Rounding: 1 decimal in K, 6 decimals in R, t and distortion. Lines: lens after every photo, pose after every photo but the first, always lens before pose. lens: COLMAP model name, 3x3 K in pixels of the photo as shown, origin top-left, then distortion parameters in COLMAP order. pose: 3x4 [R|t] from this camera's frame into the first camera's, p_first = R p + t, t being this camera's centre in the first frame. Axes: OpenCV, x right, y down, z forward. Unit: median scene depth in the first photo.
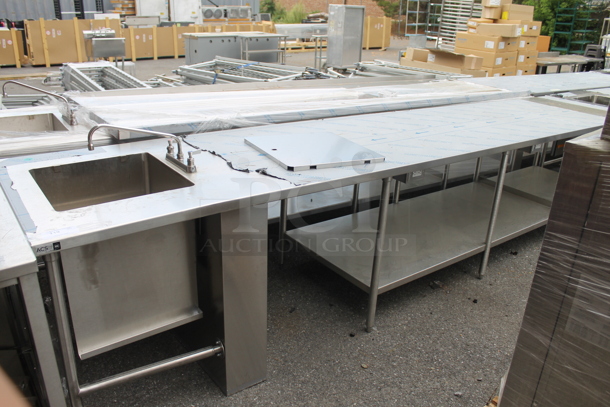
lens RADIAL K [[516.0, 0, 305.4], [0, 516.0, 203.7], [0, 0, 1]] dist [-0.148543, 0.089314]
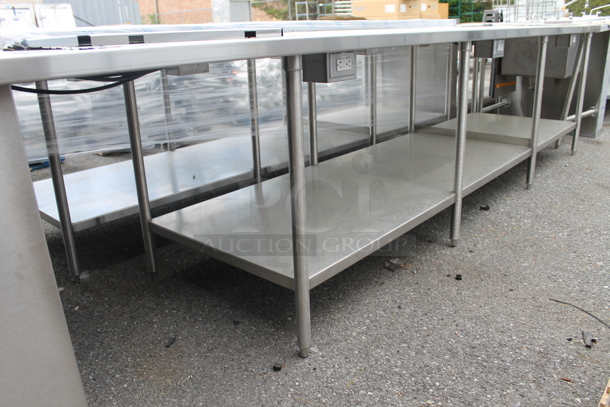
lens RADIAL K [[516.0, 0, 306.5], [0, 516.0, 201.5], [0, 0, 1]] dist [-0.148543, 0.089314]
pose [[0.975552, -0.147091, 0.163287, 0.050542], [0.153980, 0.987610, -0.030292, 0.083451], [-0.156808, 0.054695, 0.986113, 0.369583]]
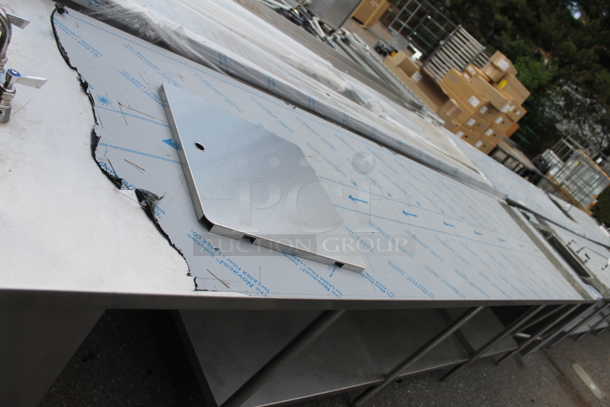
lens RADIAL K [[516.0, 0, 307.4], [0, 516.0, 206.5], [0, 0, 1]] dist [-0.148543, 0.089314]
pose [[0.814000, 0.516459, 0.265846, -0.058878], [-0.546592, 0.835924, 0.049675, -0.105367], [-0.196572, -0.185745, 0.962735, 0.378601]]
